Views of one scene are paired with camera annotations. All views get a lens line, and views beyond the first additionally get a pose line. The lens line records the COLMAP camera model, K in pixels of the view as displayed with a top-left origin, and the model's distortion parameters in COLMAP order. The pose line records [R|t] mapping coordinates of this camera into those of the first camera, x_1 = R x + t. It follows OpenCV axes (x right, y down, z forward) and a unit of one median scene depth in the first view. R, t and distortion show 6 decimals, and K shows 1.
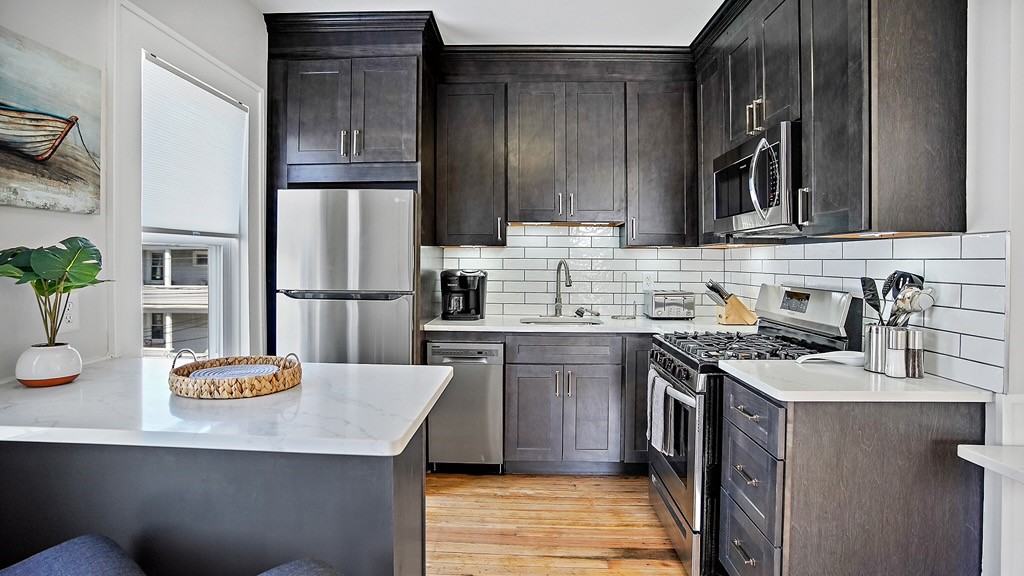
lens RADIAL K [[520.0, 0, 505.4], [0, 520.0, 267.9], [0, 0, 1]] dist [-0.018201, 0.001404]
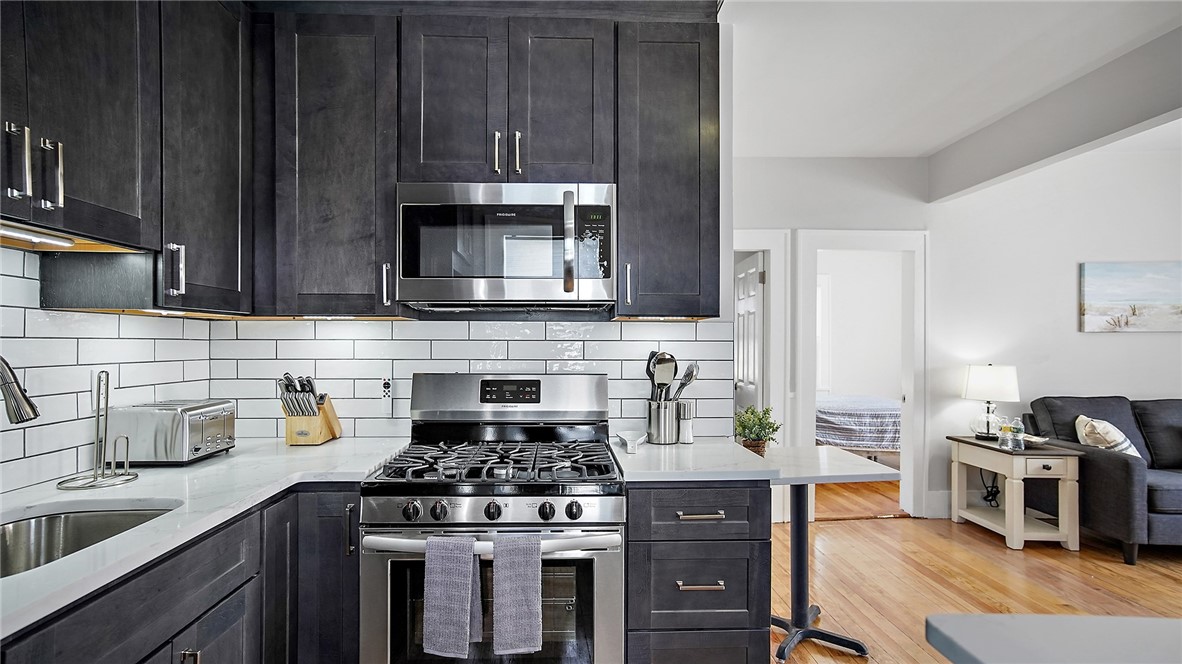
lens RADIAL K [[573.0, 0, 585.6], [0, 573.0, 340.0], [0, 0, 1]] dist [0.003320, 0.000777]
pose [[-0.078769, 0.003165, 0.996888, -0.398140], [0.012317, 0.999922, -0.002201, -0.014823], [-0.996817, 0.012106, -0.078801, 1.045439]]
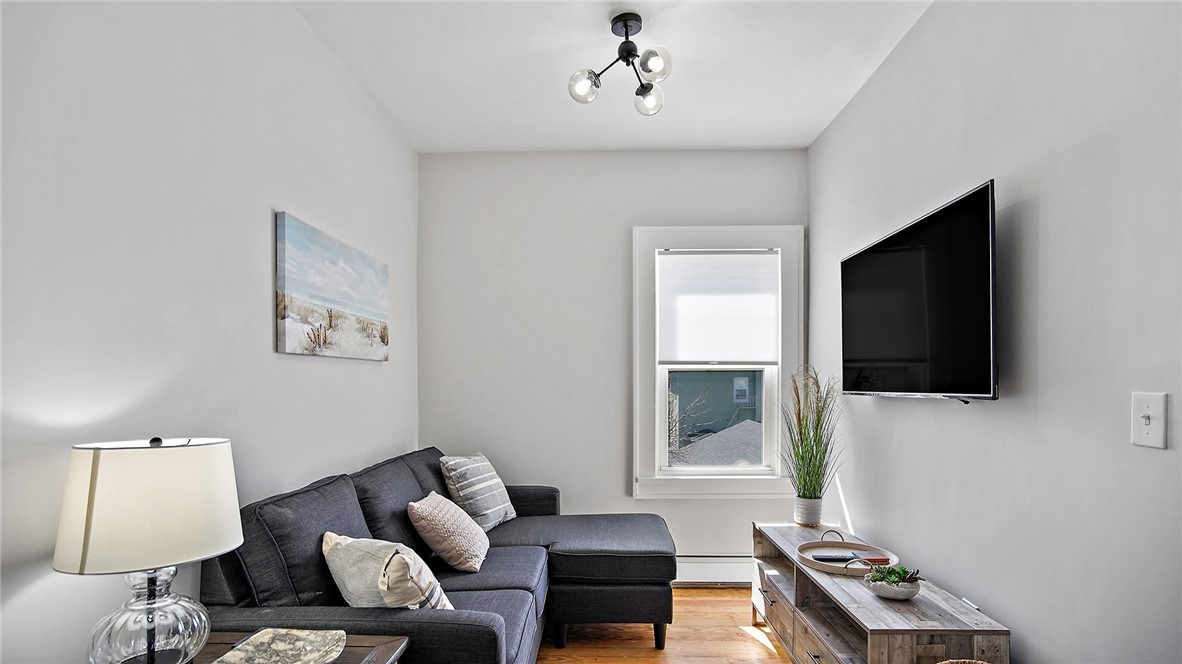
lens RADIAL K [[605.6, 0, 591.6], [0, 605.6, 381.9], [0, 0, 1]] dist [0.025238, 0.000260]
pose [[-0.999956, -0.007331, -0.005848, 0.926877], [-0.007410, 0.999880, 0.013618, 0.005922], [0.005748, 0.013661, -0.999890, 0.212448]]
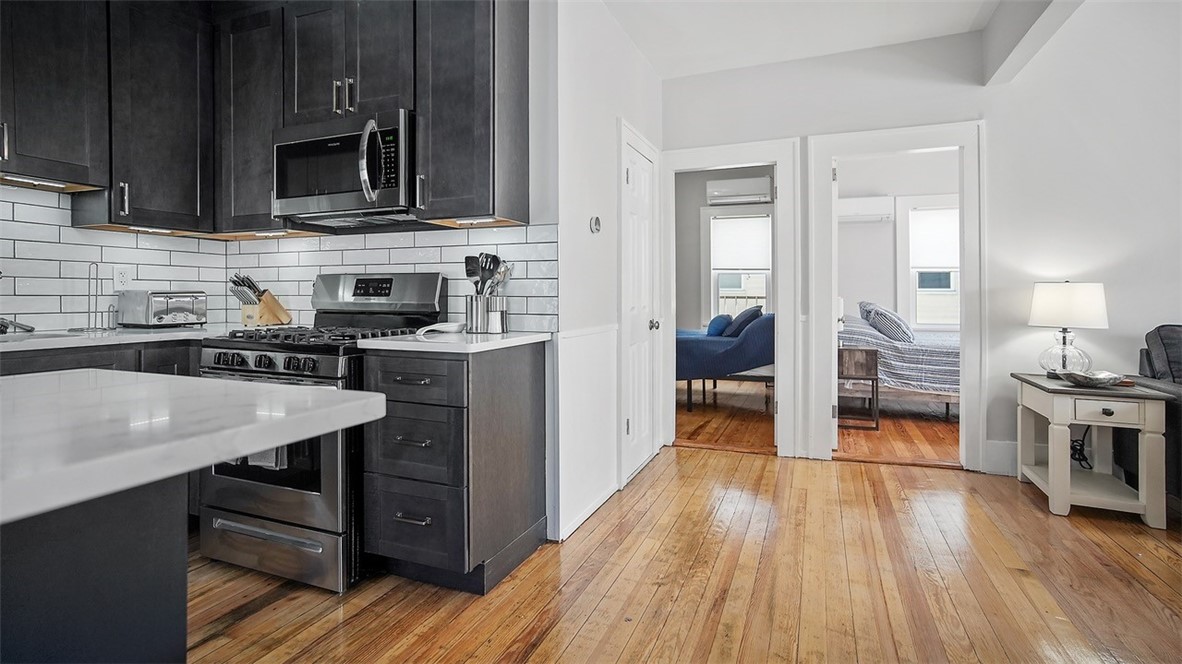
lens RADIAL K [[568.0, 0, 589.7], [0, 568.0, 291.4], [0, 0, 1]] dist [0.001836, 0.000537]
pose [[0.335866, 0.004317, 0.941900, -0.394925], [0.013820, 0.999859, -0.009511, 0.098433], [-0.941809, 0.016212, 0.335759, 0.238316]]
